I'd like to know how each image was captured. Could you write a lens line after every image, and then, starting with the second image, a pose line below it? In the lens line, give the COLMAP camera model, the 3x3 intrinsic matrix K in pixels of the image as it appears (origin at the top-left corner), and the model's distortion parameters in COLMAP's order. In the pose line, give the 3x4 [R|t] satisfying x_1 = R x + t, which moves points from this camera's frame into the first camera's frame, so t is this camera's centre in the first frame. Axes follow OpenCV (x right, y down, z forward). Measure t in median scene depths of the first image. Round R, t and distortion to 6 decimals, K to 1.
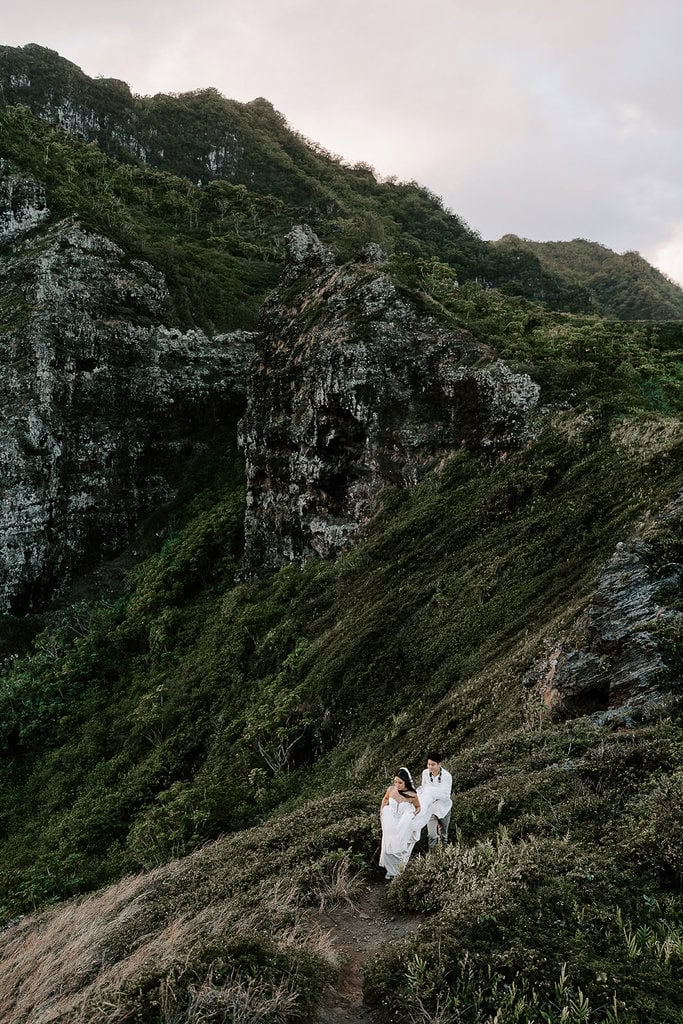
lens RADIAL K [[1059.7, 0, 339.1], [0, 1059.7, 513.8], [0, 0, 1]] dist [-0.004308, 0.000000]
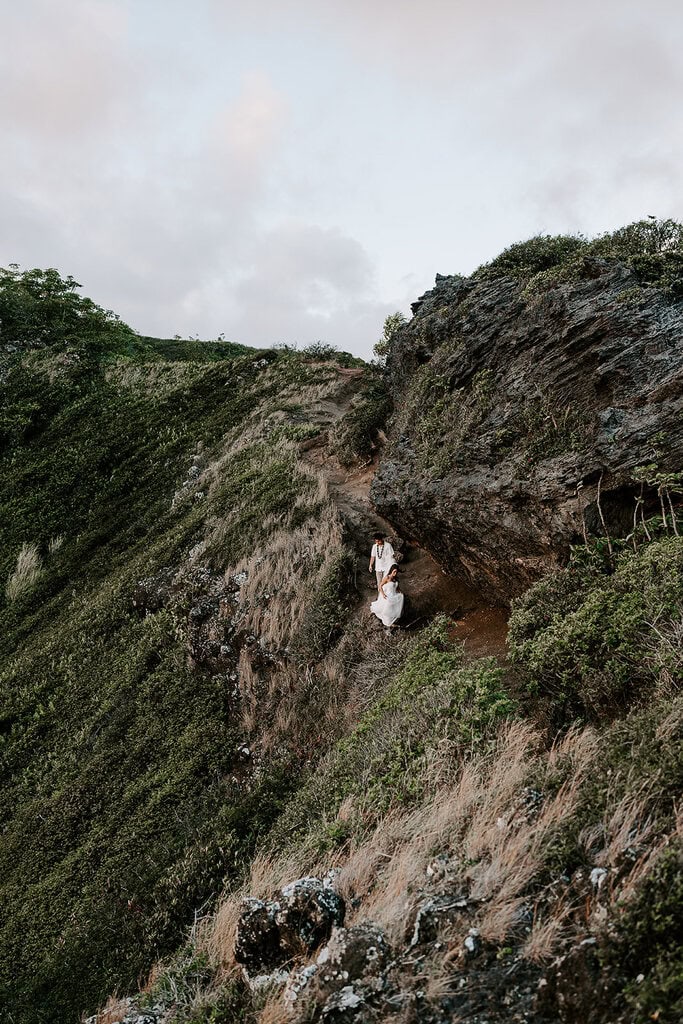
lens RADIAL K [[1059.7, 0, 345.2], [0, 1059.7, 514.2], [0, 0, 1]] dist [-0.004308, 0.000000]
pose [[0.819036, 0.000201, 0.573742, -0.031564], [0.029215, 0.998688, -0.042055, 0.039058], [-0.572998, 0.051207, 0.817956, 0.134364]]
